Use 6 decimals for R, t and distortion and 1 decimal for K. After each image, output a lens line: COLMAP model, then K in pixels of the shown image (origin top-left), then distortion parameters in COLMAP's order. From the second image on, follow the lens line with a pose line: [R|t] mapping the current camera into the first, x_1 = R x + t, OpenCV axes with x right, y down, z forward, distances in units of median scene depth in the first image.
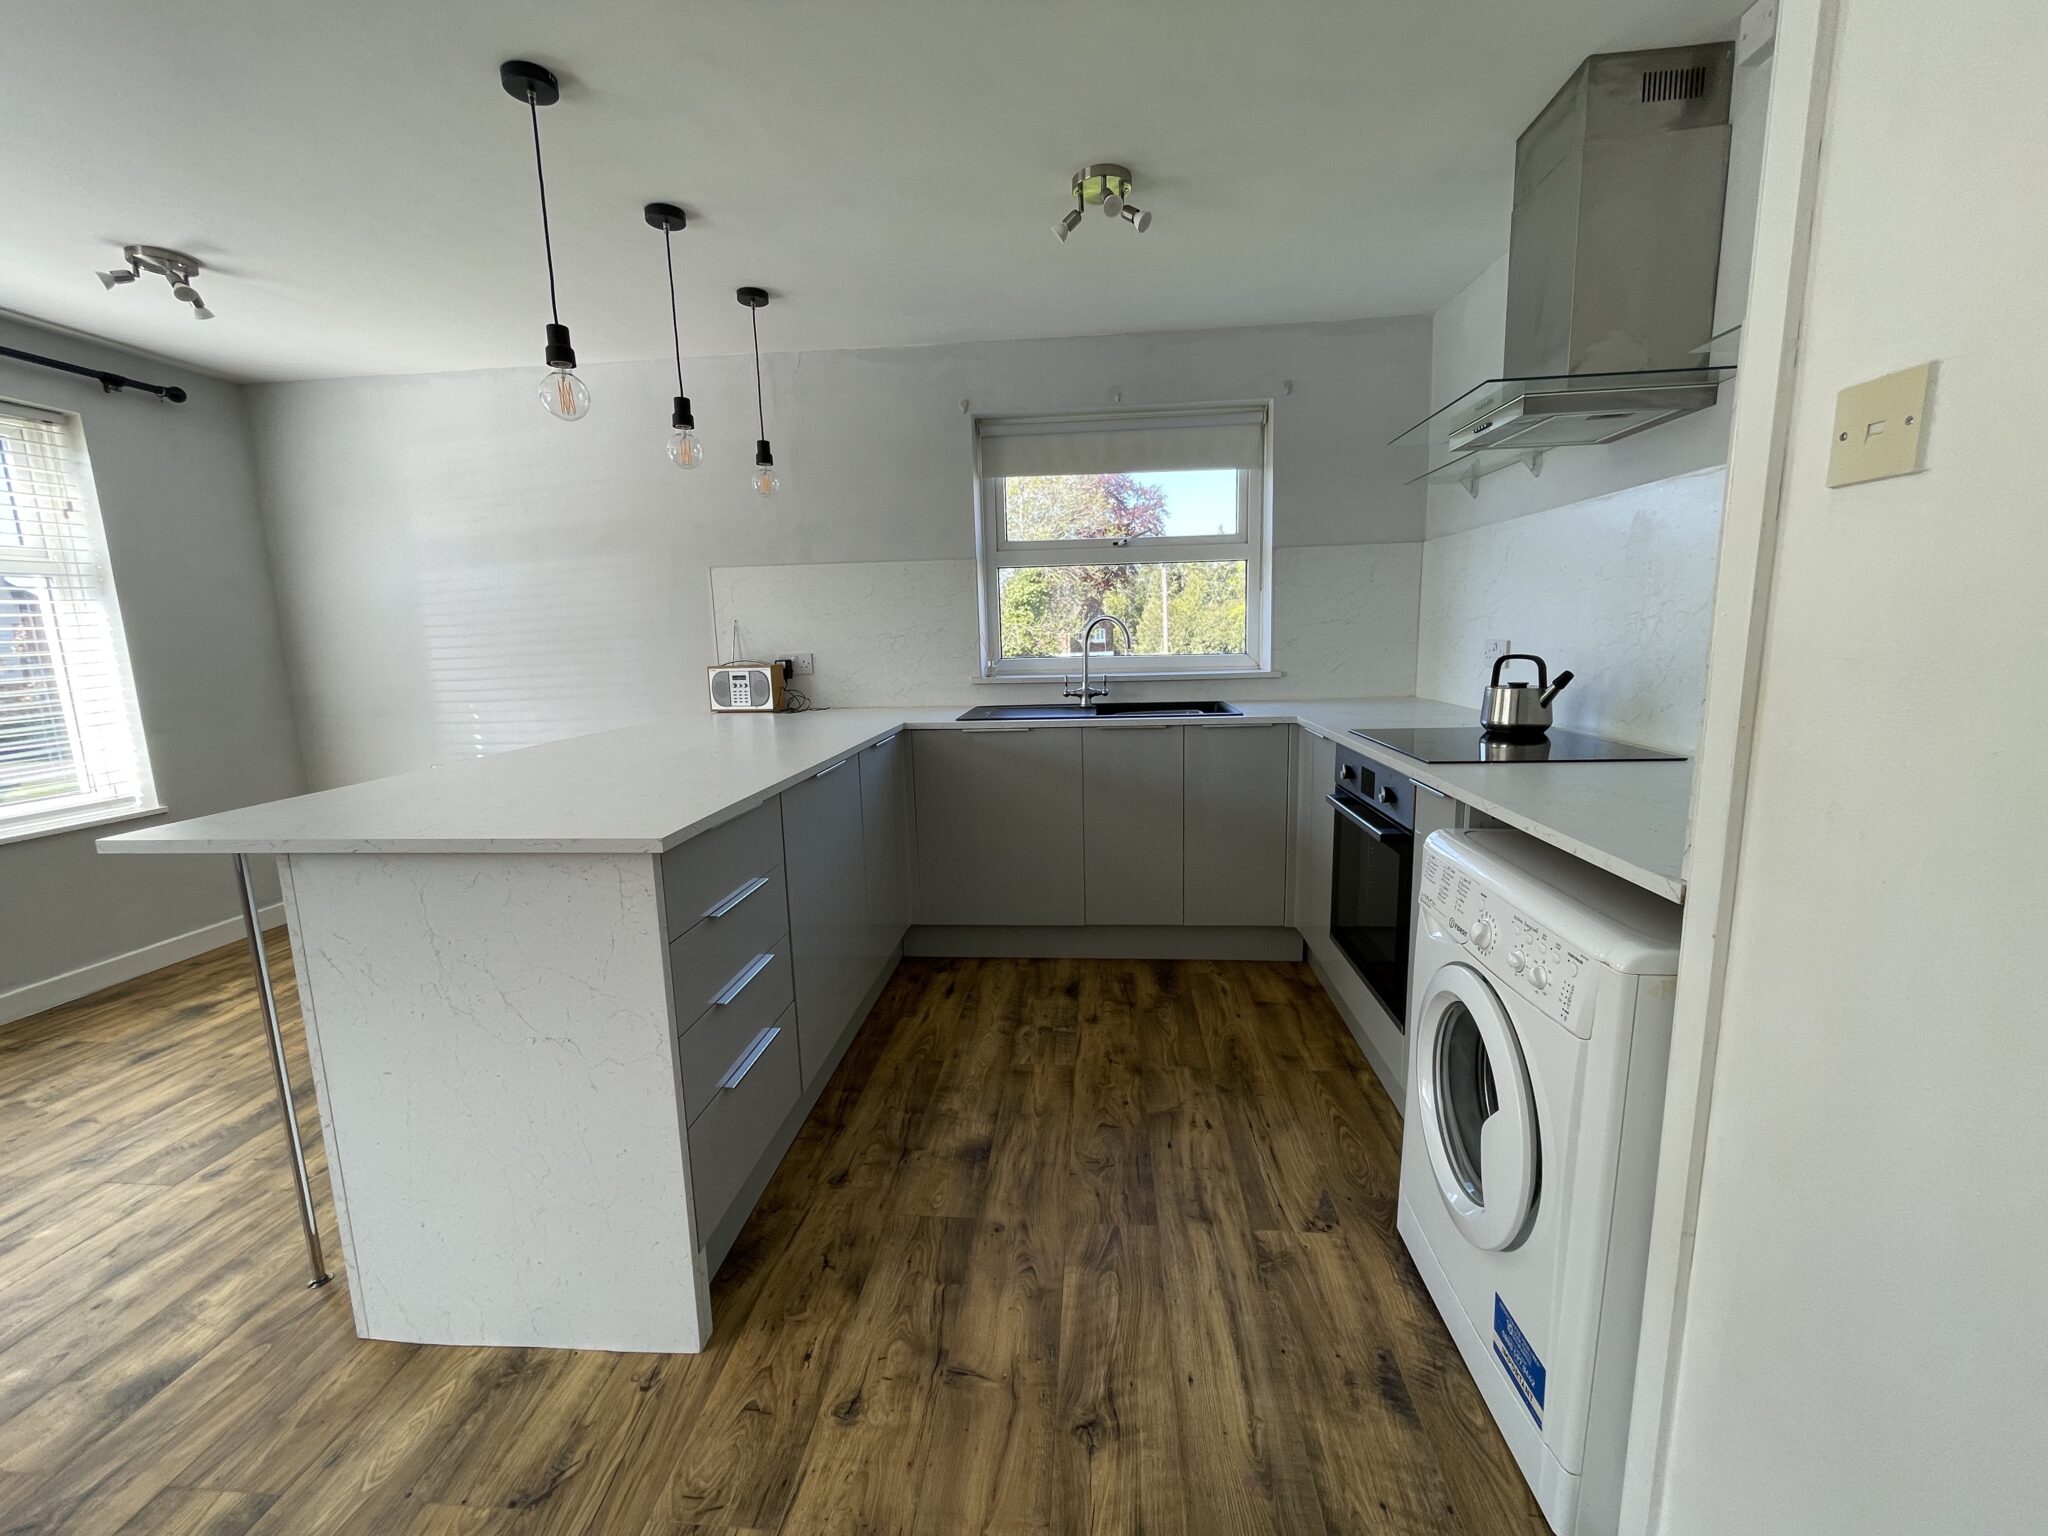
lens RADIAL K [[826.7, 0, 1022.5], [0, 826.7, 764.7], [0, 0, 1]] dist [-0.002760, 0.000061]
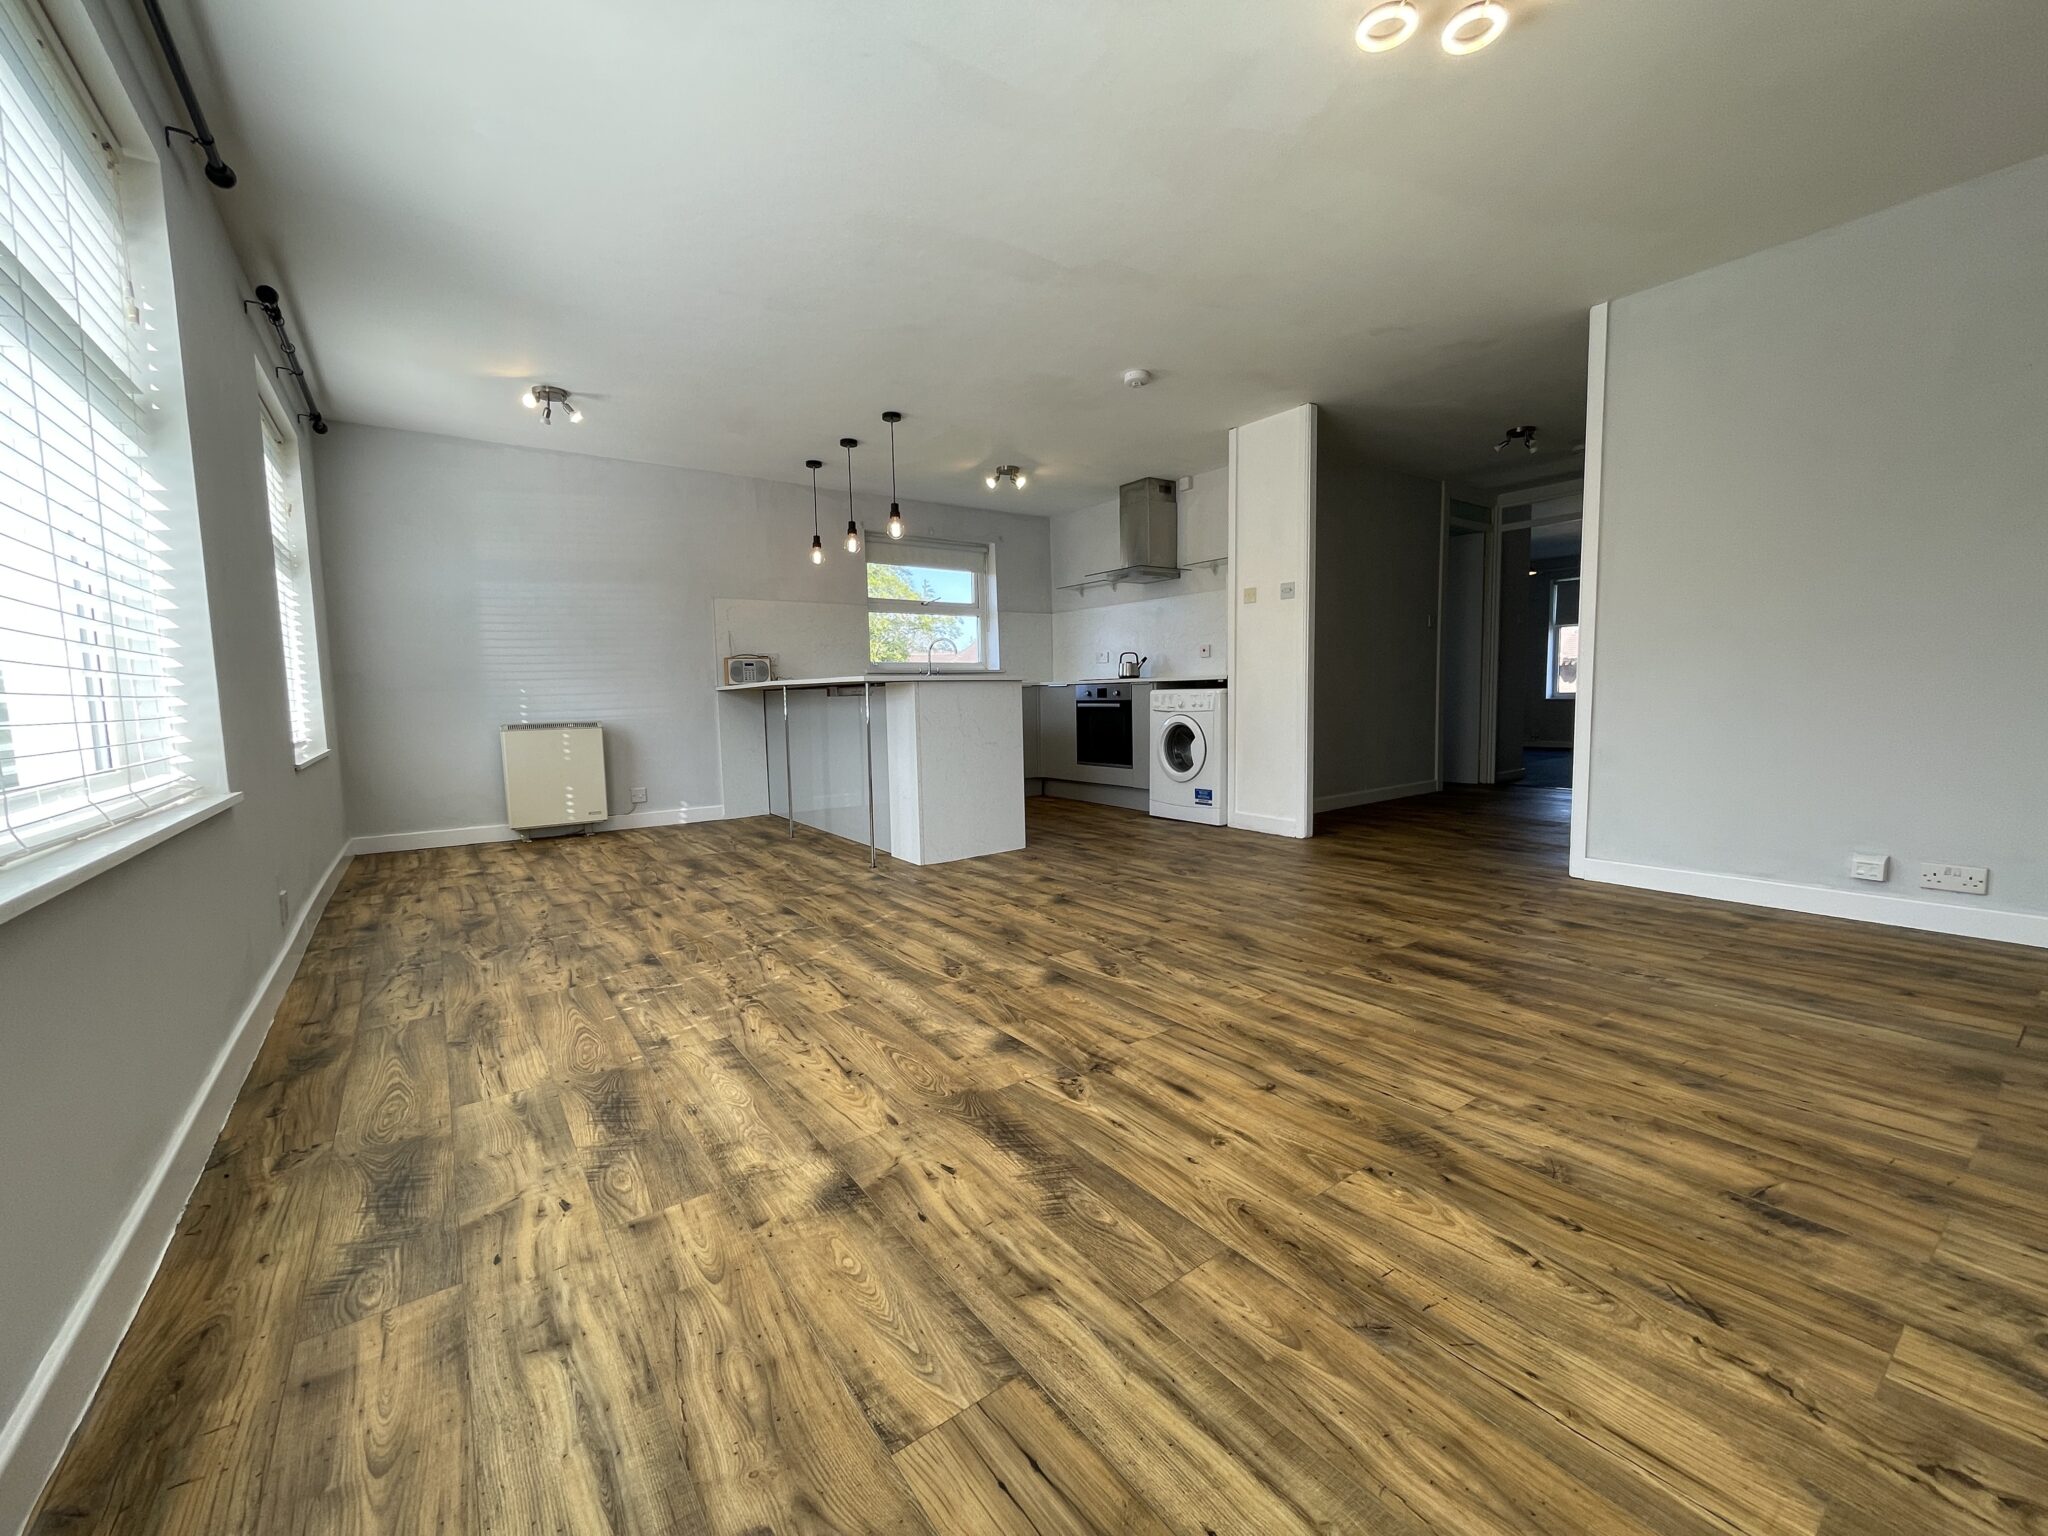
lens RADIAL K [[826.7, 0, 1026.5], [0, 826.7, 764.4], [0, 0, 1]] dist [-0.002760, 0.000061]
pose [[0.755247, -0.046711, 0.653773, -1.638909], [0.105875, 0.993052, -0.051356, 0.381309], [-0.646832, 0.108005, 0.754946, -0.944956]]
